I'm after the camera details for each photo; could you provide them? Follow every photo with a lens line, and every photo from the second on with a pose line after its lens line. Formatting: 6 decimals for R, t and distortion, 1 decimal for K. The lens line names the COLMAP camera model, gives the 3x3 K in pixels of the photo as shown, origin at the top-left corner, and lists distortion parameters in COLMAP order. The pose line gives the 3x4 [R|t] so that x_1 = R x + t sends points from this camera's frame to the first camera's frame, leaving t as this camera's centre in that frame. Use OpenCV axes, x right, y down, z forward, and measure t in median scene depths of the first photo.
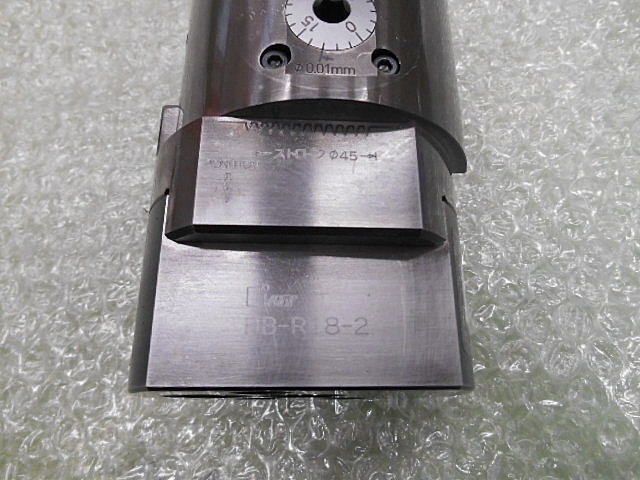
lens RADIAL K [[429.3, 0, 320.0], [0, 429.3, 240.0], [0, 0, 1]] dist [-0.009587, -0.001461]
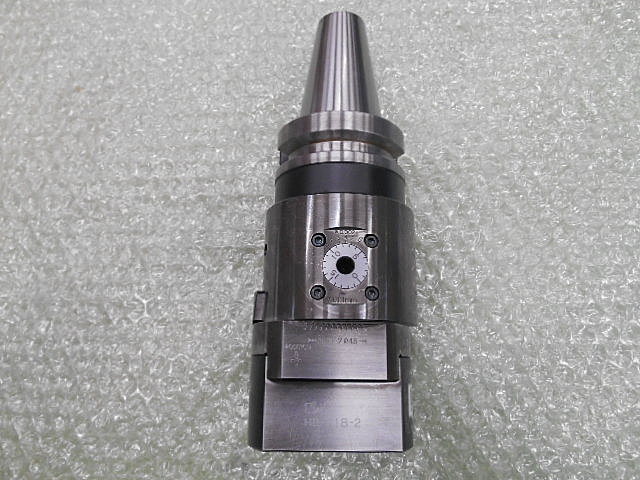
lens RADIAL K [[429.3, 0, 320.0], [0, 429.3, 240.0], [0, 0, 1]] dist [-0.009587, -0.001461]
pose [[0.999055, 0.003938, -0.043274, -0.005597], [0.000877, 0.993856, 0.110679, -0.897492], [0.043444, -0.110612, 0.992914, -1.001957]]
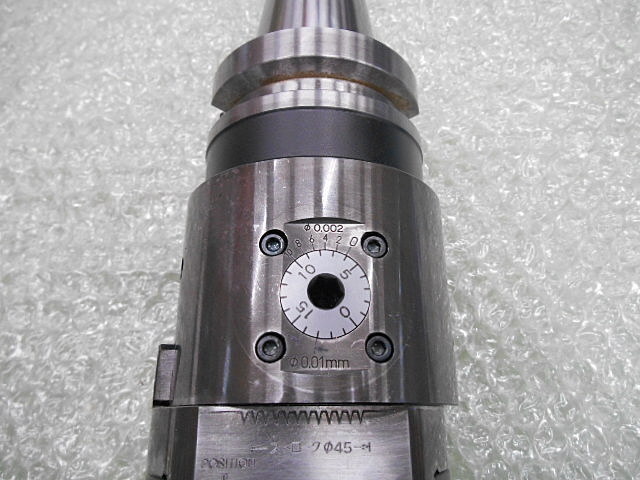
lens RADIAL K [[429.3, 0, 320.0], [0, 429.3, 240.0], [0, 0, 1]] dist [-0.009587, -0.001461]
pose [[0.999978, -0.002724, 0.006057, 0.007465], [0.002686, 0.999977, 0.006292, -0.682504], [-0.006074, -0.006276, 0.999962, -0.013639]]
